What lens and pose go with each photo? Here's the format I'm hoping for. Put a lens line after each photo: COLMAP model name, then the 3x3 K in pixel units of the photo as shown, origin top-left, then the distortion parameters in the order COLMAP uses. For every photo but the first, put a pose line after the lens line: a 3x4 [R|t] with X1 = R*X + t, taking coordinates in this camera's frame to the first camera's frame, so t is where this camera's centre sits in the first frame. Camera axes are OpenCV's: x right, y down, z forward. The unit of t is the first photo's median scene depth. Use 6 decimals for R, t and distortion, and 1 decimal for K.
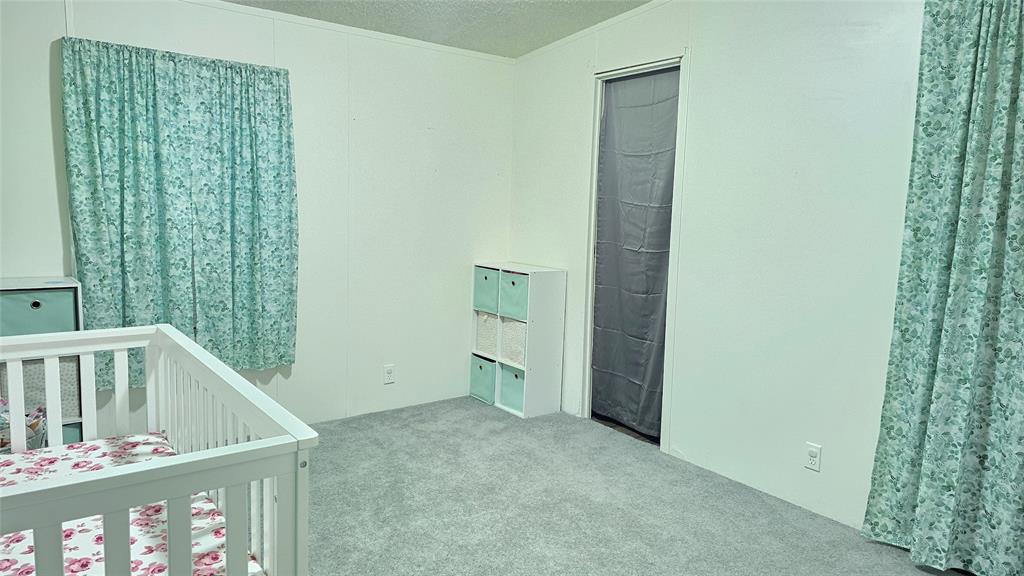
lens RADIAL K [[693.6, 0, 514.8], [0, 693.6, 286.3], [0, 0, 1]] dist [0.049317, -0.021966]
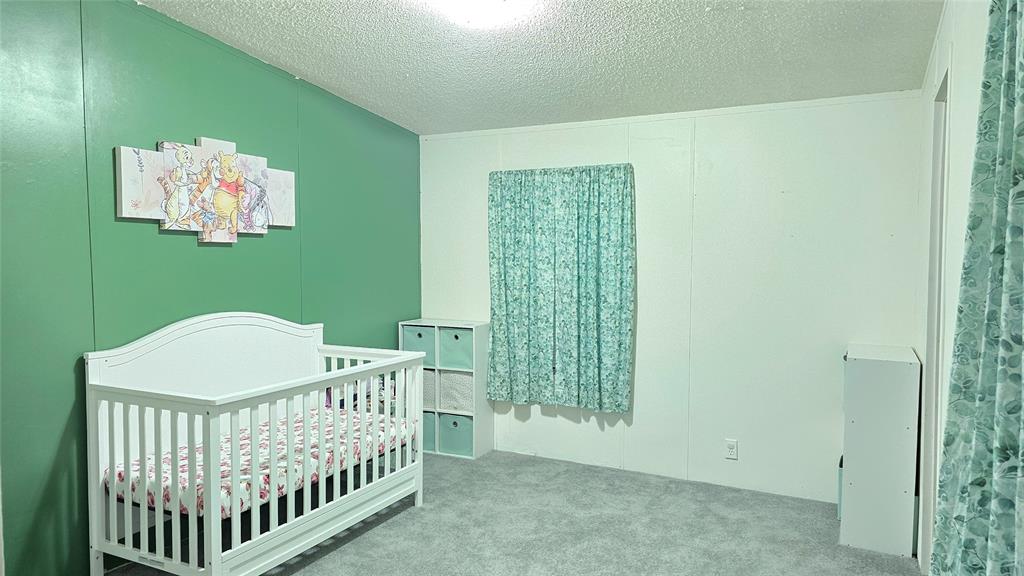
lens RADIAL K [[693.6, 0, 513.8], [0, 693.6, 293.1], [0, 0, 1]] dist [0.049317, -0.021966]
pose [[0.401354, 0.017835, -0.915749, 0.720517], [-0.104833, 0.994134, -0.026584, -0.039332], [0.909904, 0.106671, 0.400870, 0.388266]]
